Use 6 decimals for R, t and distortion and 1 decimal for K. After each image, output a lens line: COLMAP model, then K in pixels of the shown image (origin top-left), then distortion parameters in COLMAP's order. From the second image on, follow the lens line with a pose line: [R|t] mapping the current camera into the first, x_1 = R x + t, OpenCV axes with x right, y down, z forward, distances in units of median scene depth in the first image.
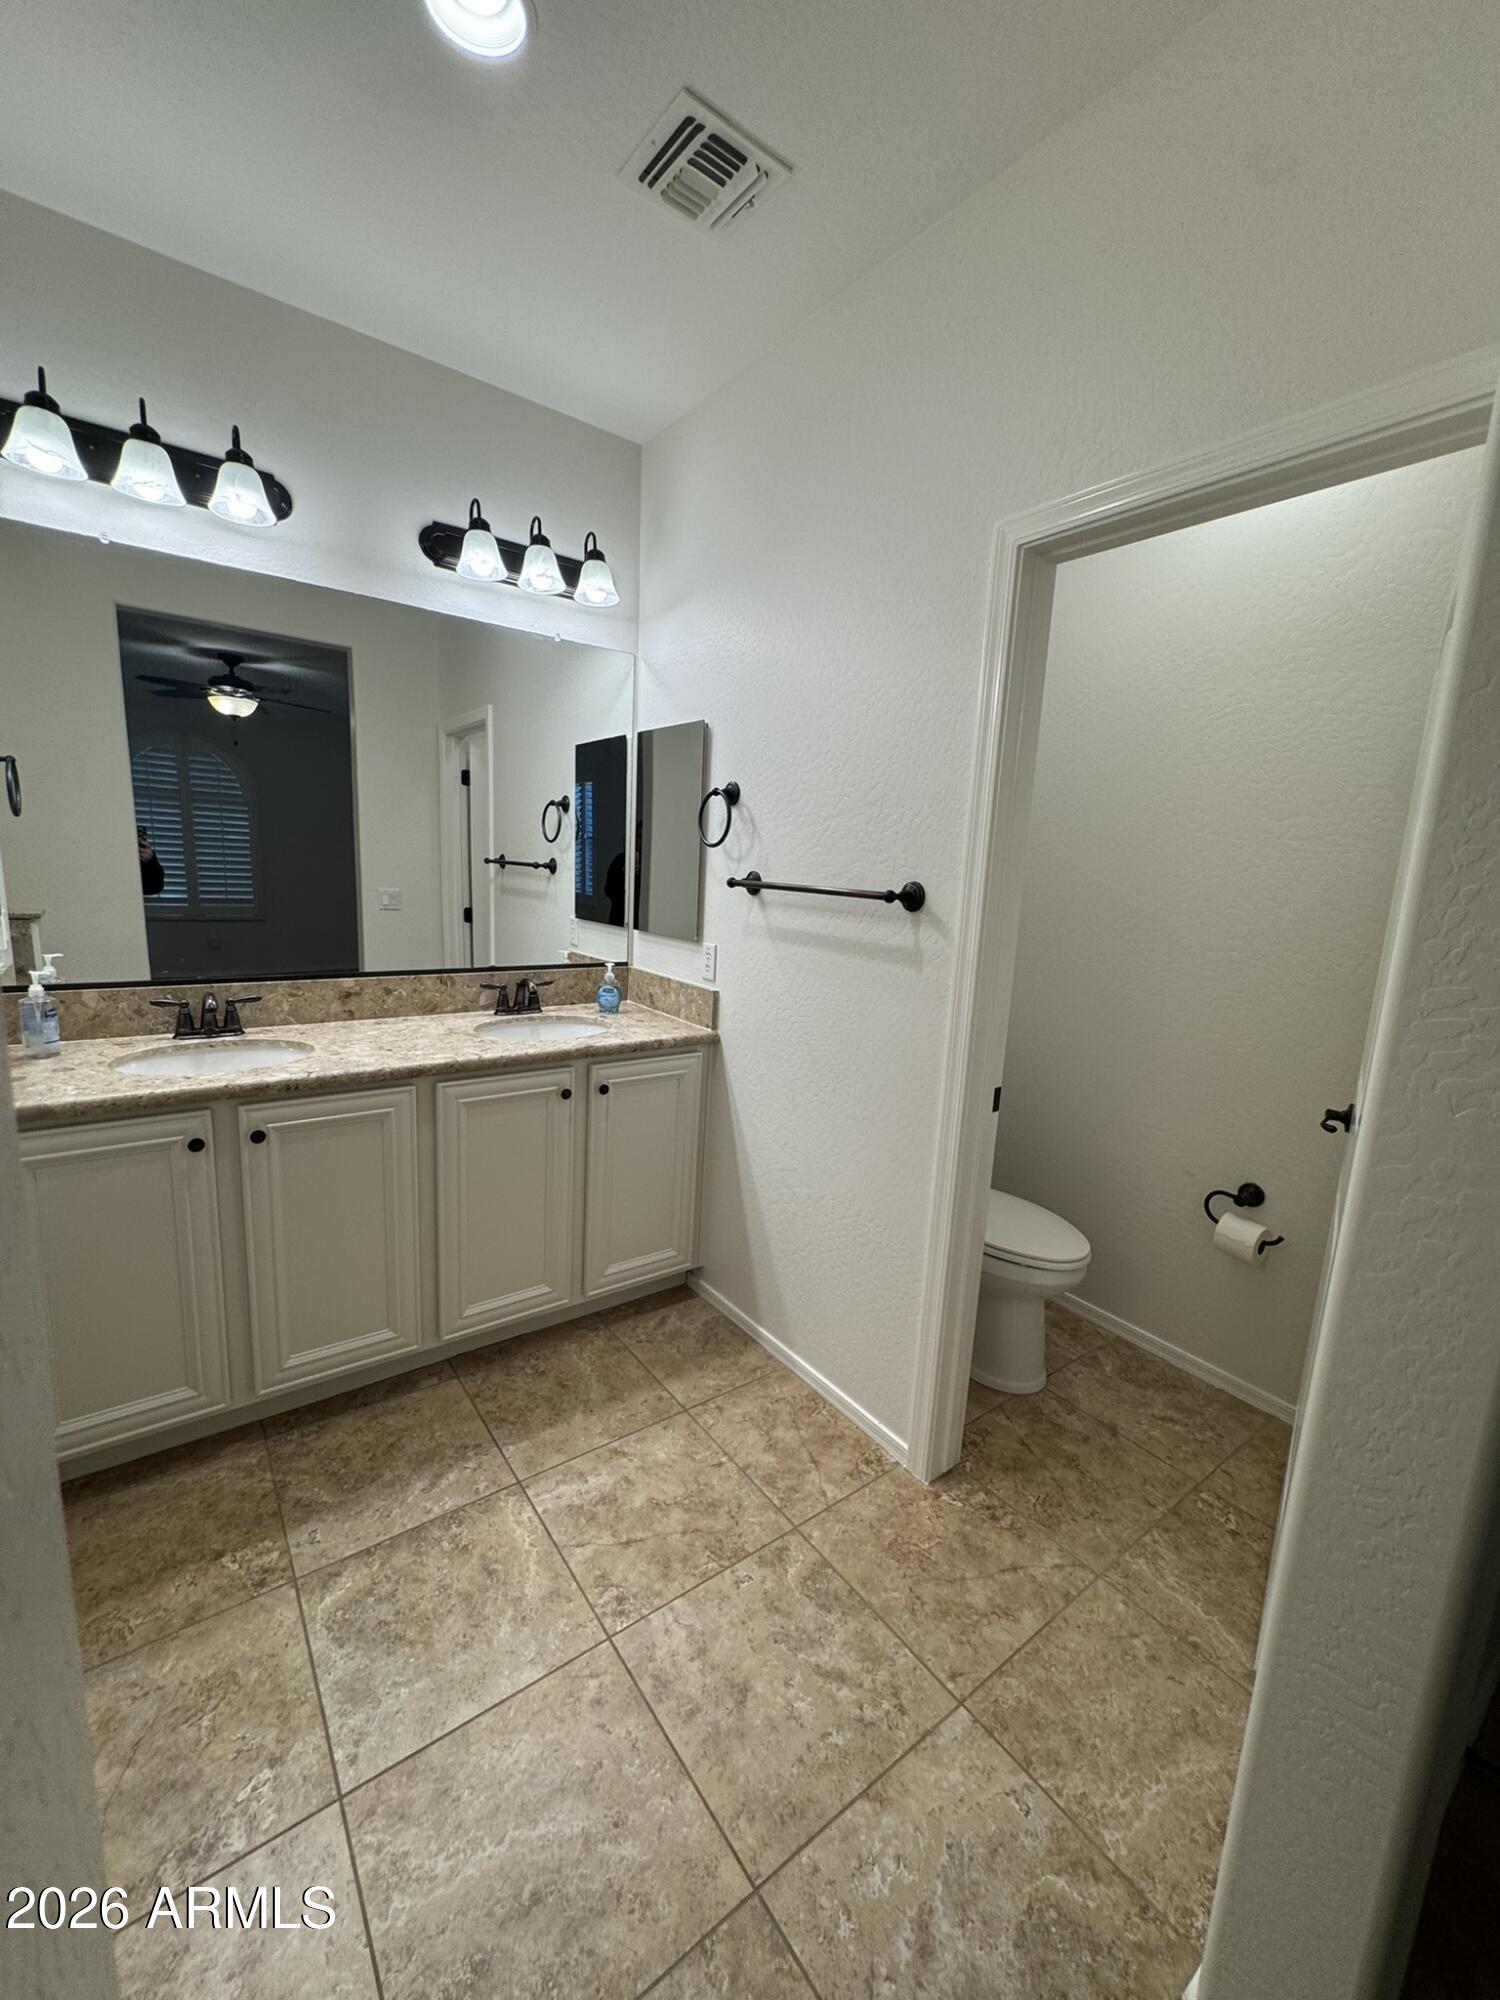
lens RADIAL K [[800.0, 0, 753.0], [0, 800.0, 997.1], [0, 0, 1]] dist [-0.003538, 0.000174]
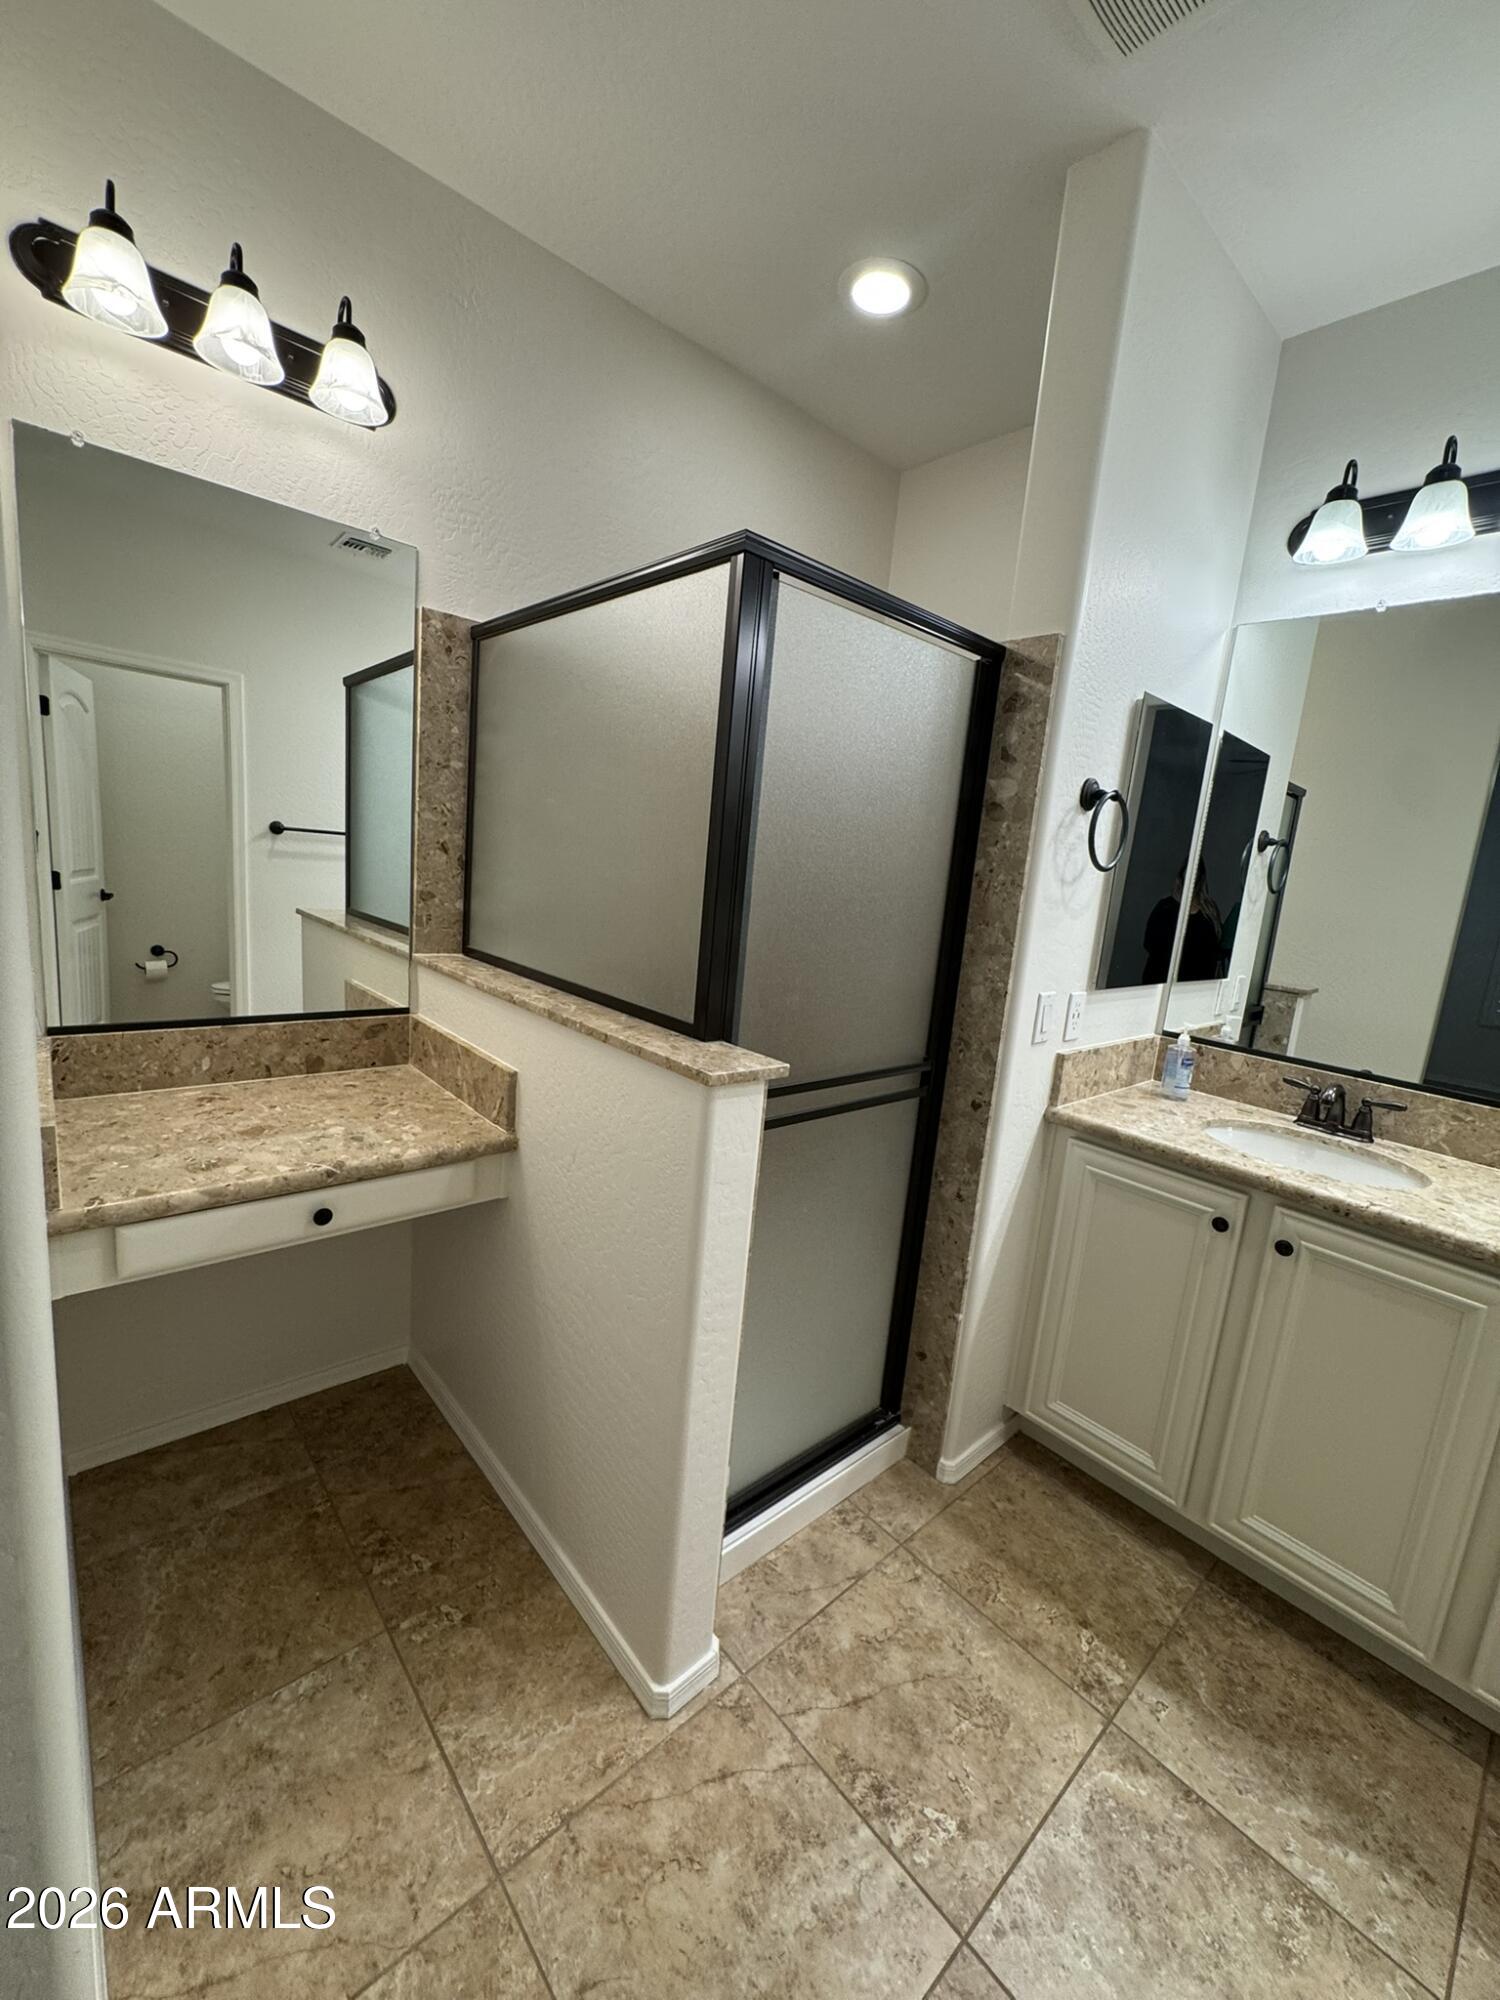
lens RADIAL K [[800.0, 0, 753.0], [0, 800.0, 997.1], [0, 0, 1]] dist [-0.003538, 0.000174]
pose [[0.093033, 0.128259, -0.987367, 0.142215], [-0.254592, 0.961765, 0.100945, -0.026227], [0.962563, 0.241985, 0.122129, 0.286567]]
